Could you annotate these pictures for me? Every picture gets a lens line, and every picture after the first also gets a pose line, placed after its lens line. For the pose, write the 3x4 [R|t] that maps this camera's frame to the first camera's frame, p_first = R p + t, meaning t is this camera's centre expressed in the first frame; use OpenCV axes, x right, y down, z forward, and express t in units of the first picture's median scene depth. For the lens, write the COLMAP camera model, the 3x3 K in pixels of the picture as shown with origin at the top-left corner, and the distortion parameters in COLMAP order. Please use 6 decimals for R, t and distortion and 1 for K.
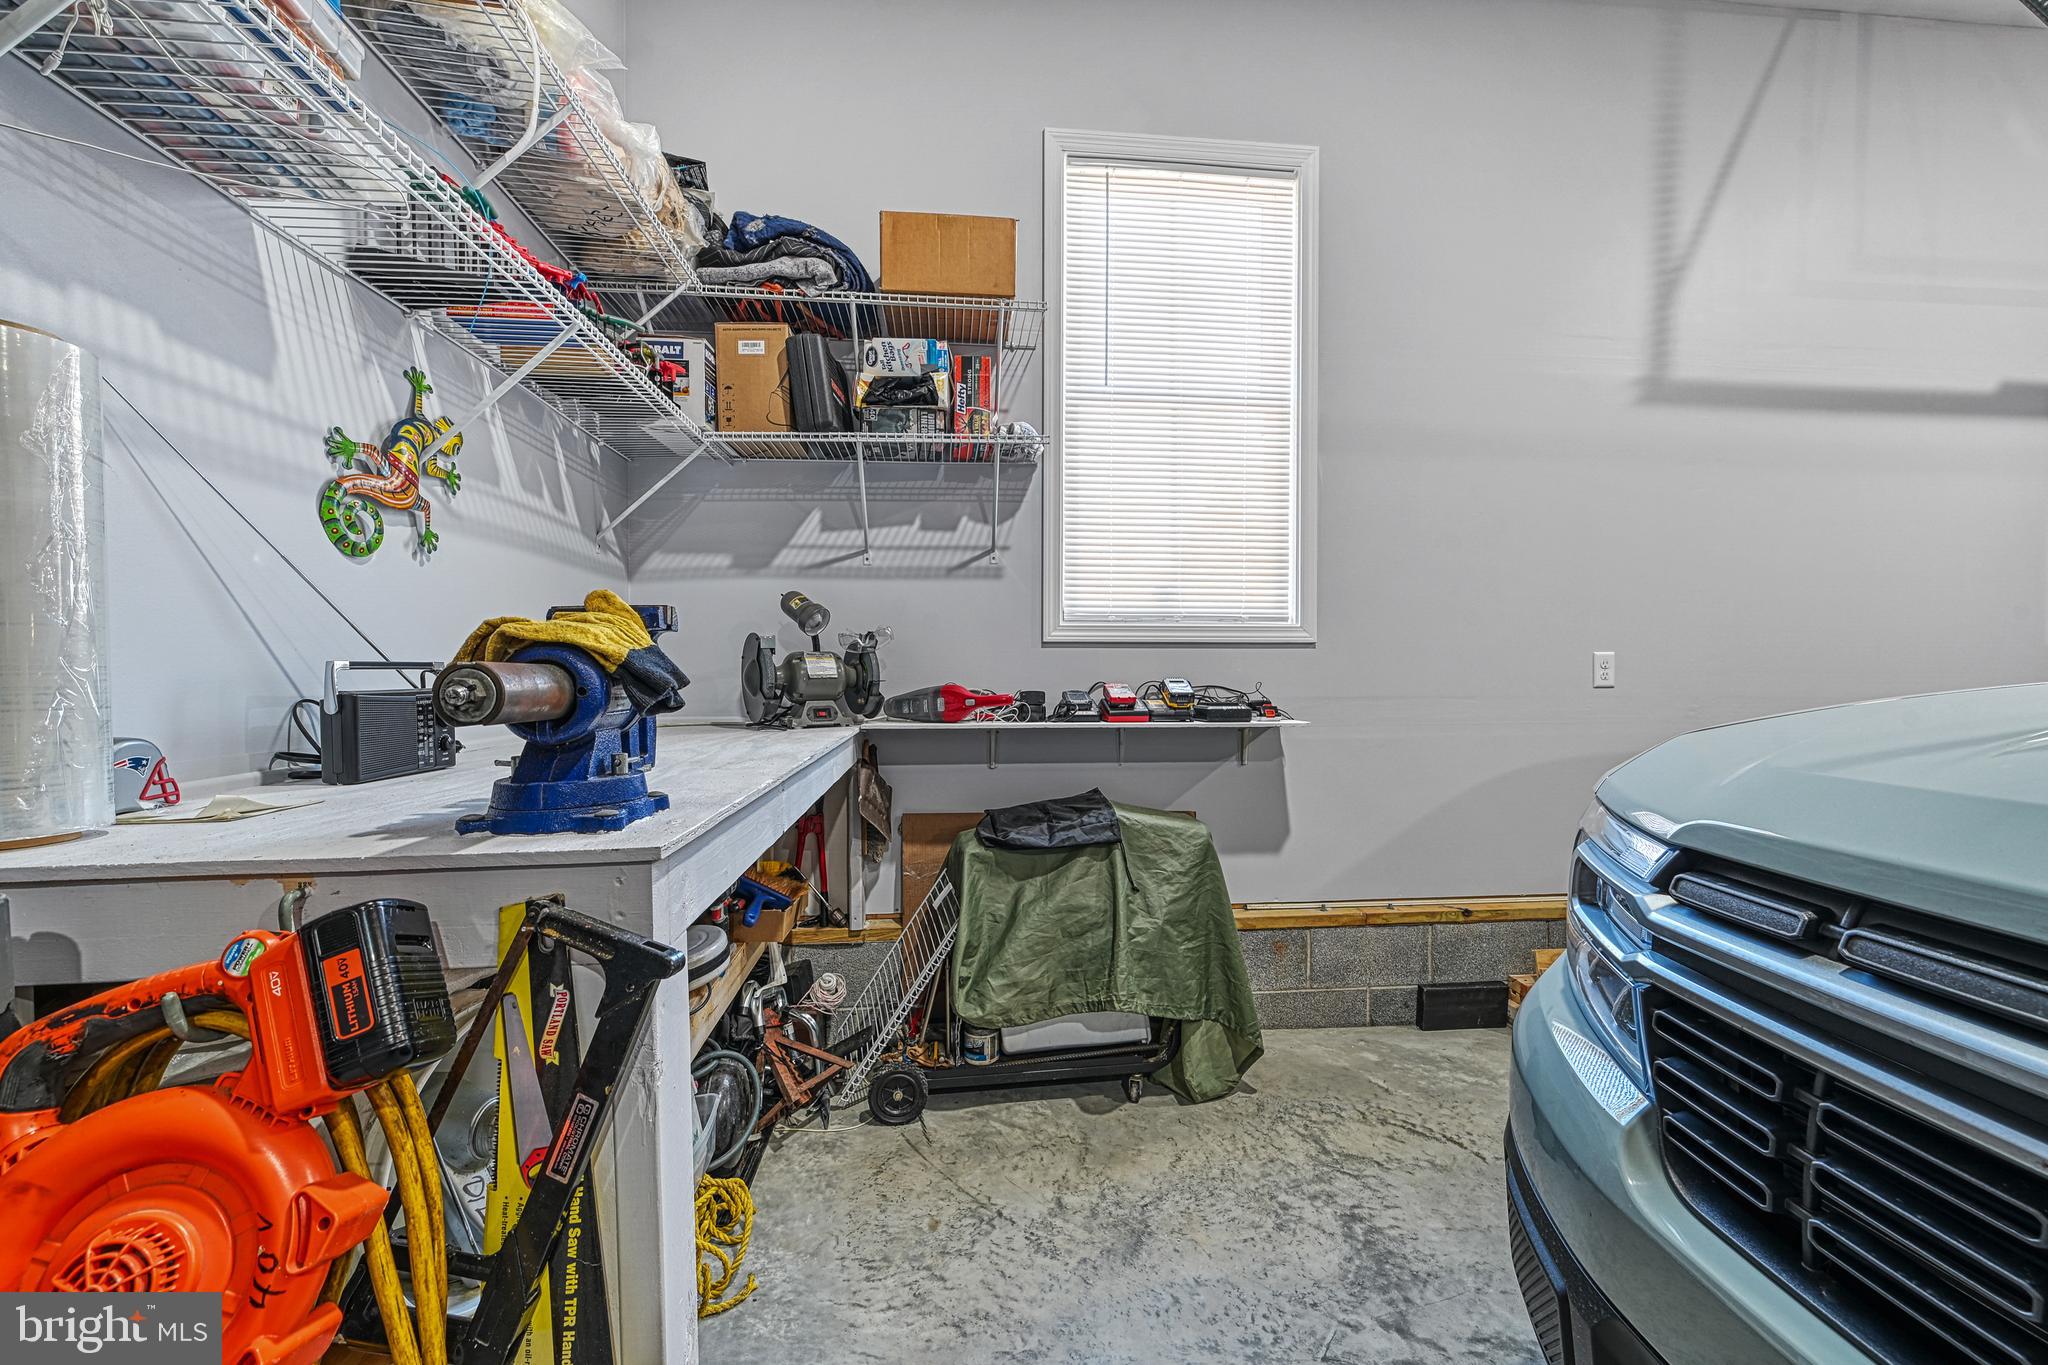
lens RADIAL K [[804.7, 0, 1024.0], [0, 804.7, 682.5], [0, 0, 1]] dist [0.000197, 0.000011]
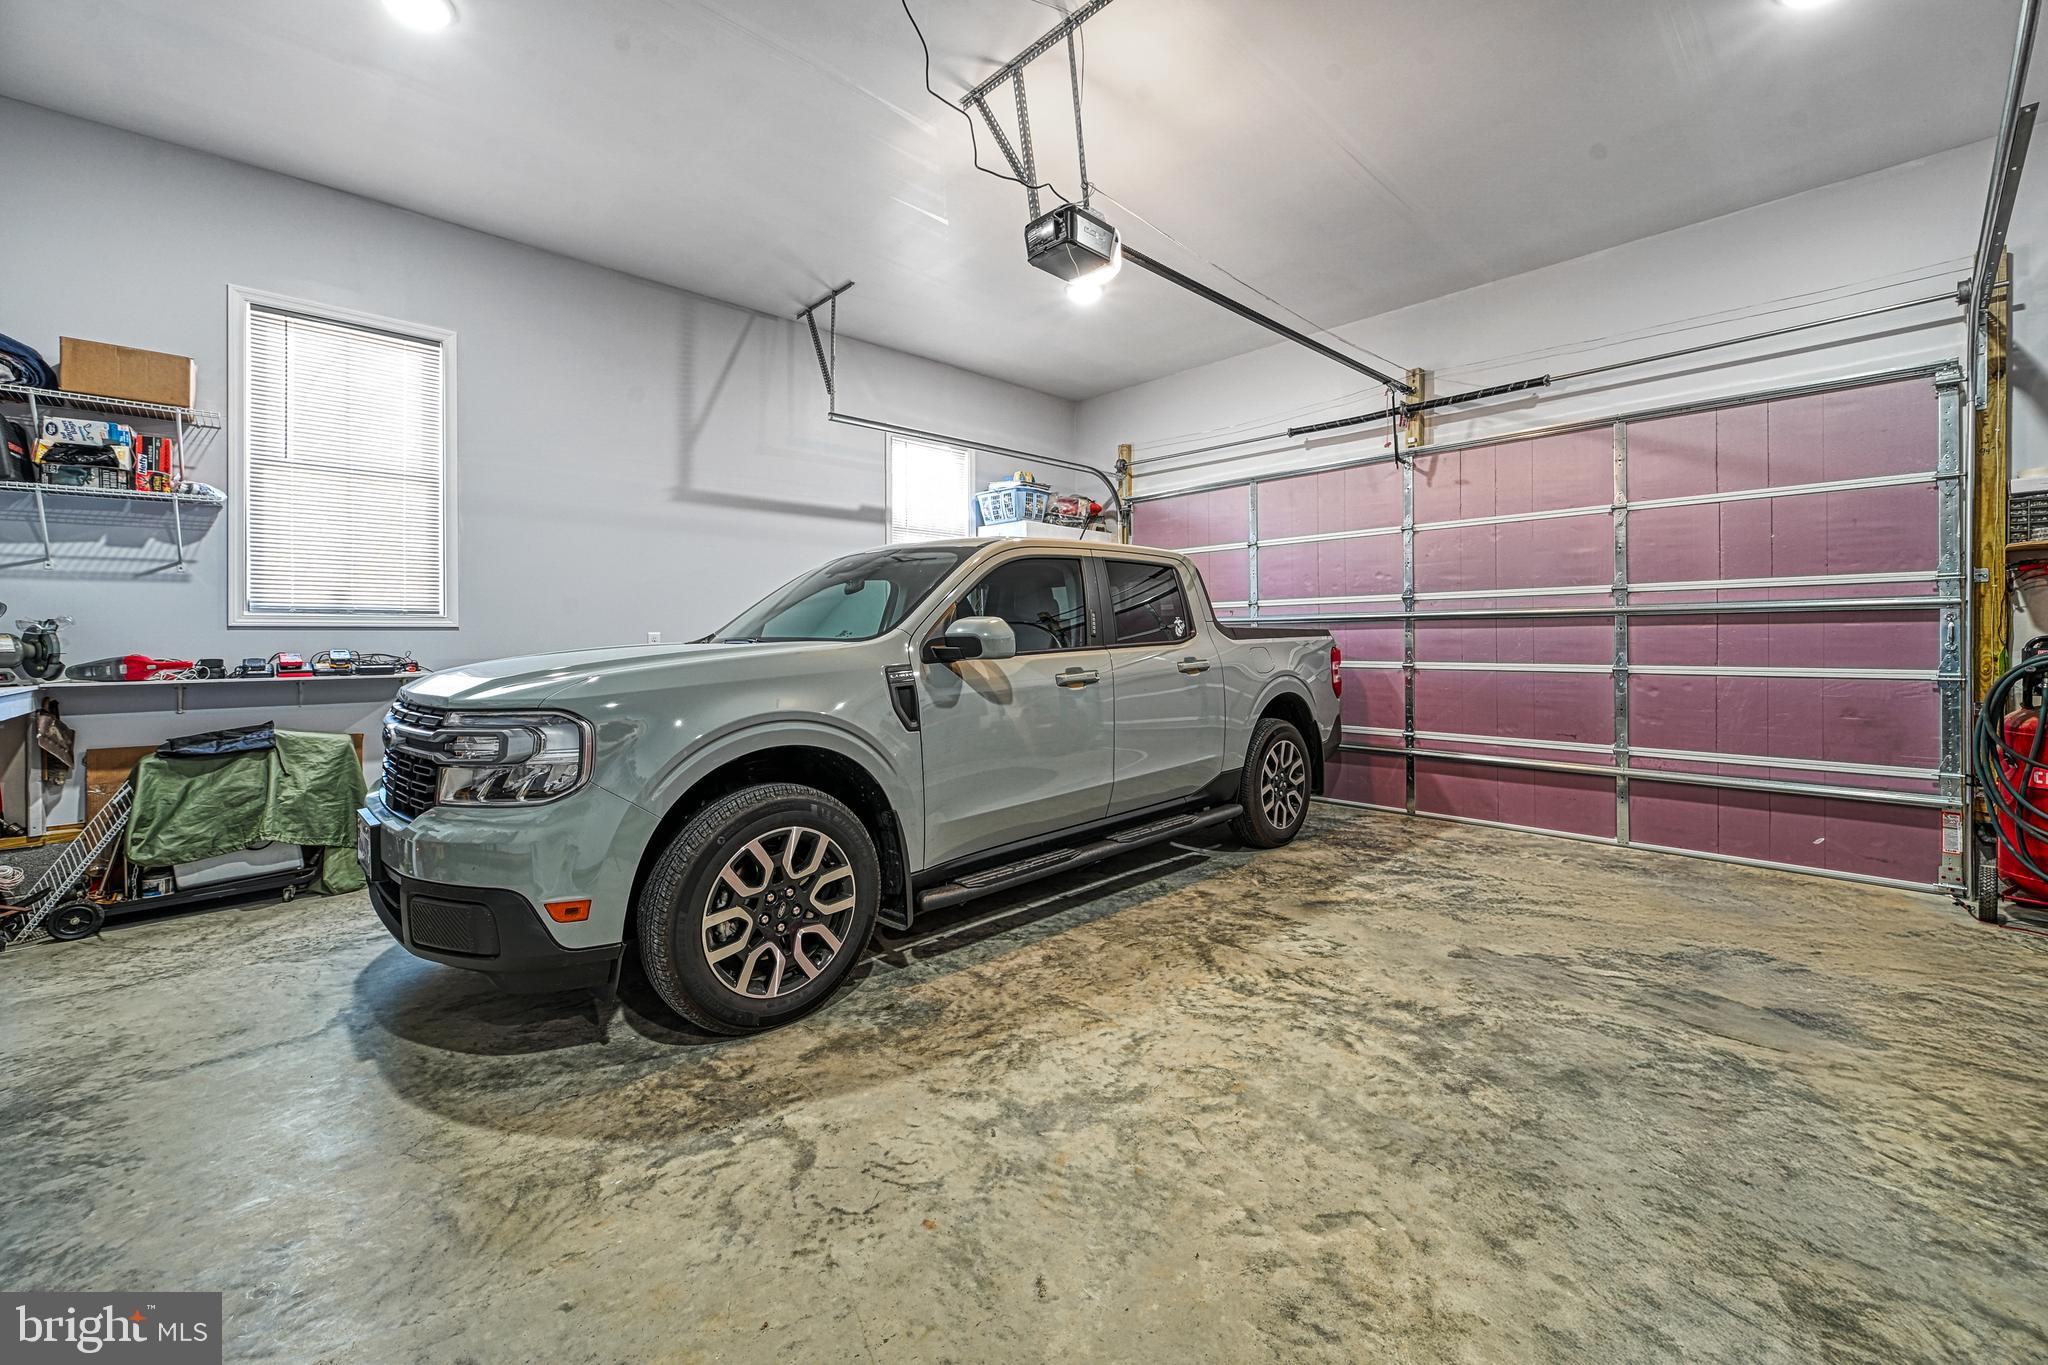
lens RADIAL K [[824.0, 0, 1026.3], [0, 824.0, 638.7], [0, 0, 1]] dist [-0.000374, -0.000006]
pose [[0.788817, -0.003603, 0.614618, 0.276333], [0.015401, 0.999785, -0.013905, 0.018395], [-0.614435, 0.020434, 0.788703, -1.213152]]
